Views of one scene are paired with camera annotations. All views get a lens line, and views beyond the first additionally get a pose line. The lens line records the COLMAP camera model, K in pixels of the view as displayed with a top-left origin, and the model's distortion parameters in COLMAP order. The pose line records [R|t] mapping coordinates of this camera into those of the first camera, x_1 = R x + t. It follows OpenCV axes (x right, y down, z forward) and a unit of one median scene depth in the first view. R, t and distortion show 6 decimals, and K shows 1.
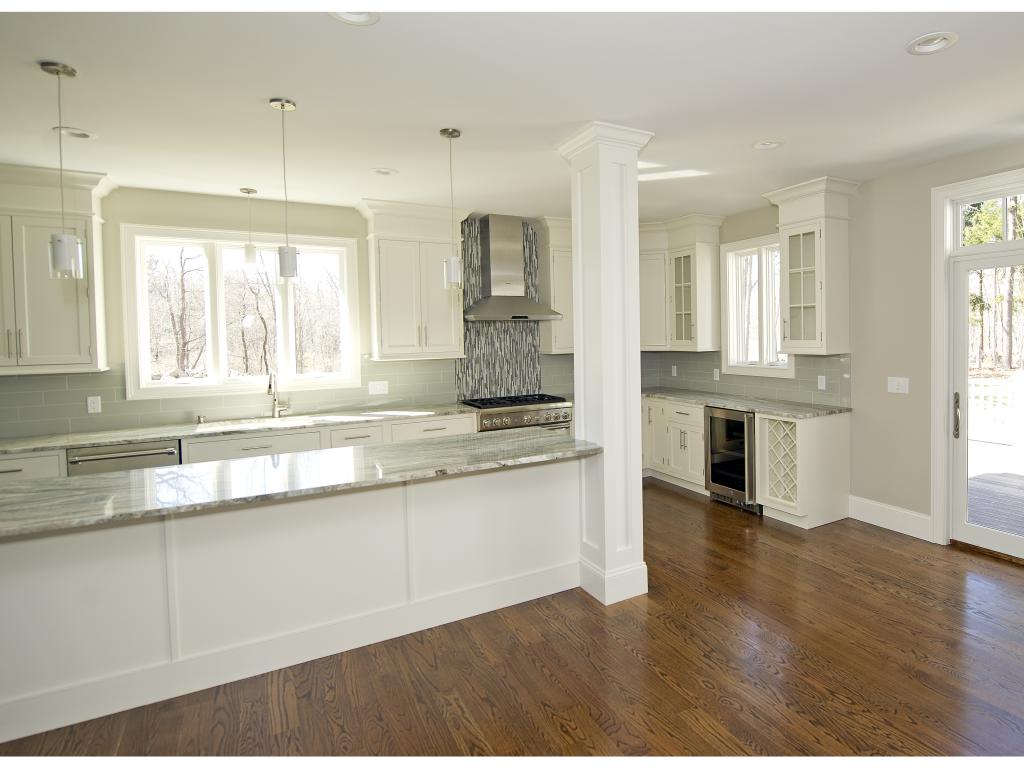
lens RADIAL K [[525.7, 0, 516.6], [0, 525.7, 355.3], [0, 0, 1]] dist [-0.011799, 0.000393]
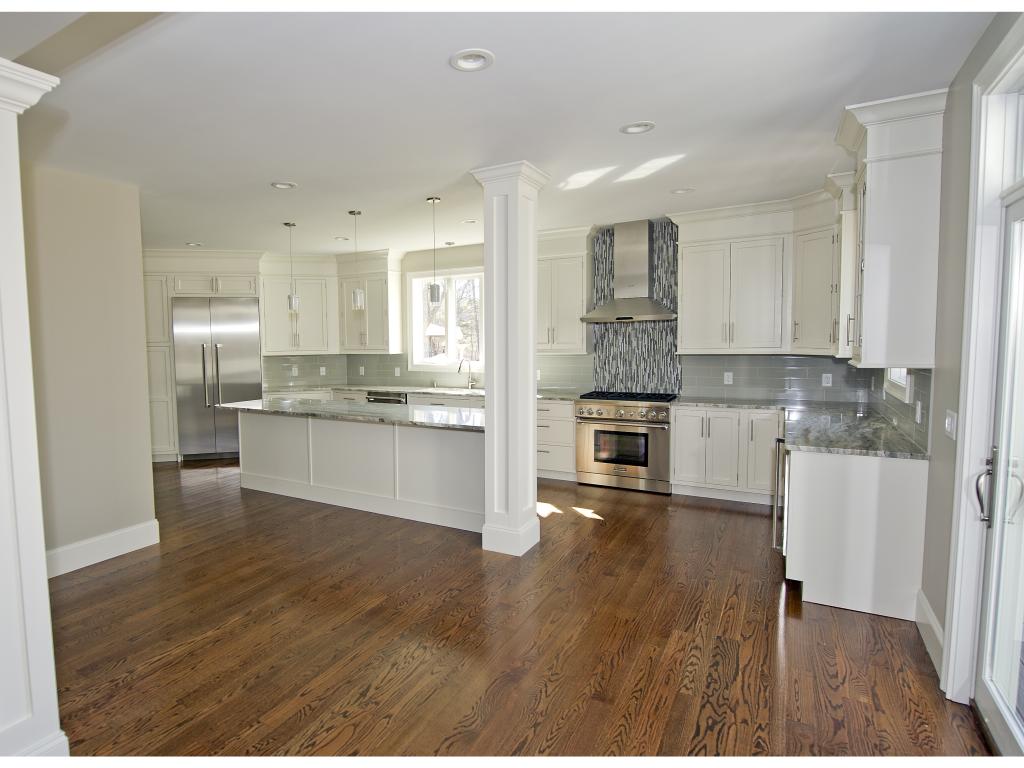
lens RADIAL K [[522.0, 0, 511.7], [0, 522.0, 375.8], [0, 0, 1]] dist [-0.001669, 0.000156]
pose [[0.575761, 0.069120, -0.814691, 0.704138], [-0.025670, 0.997457, 0.066485, -0.019568], [0.817215, -0.017366, 0.576071, 0.187710]]
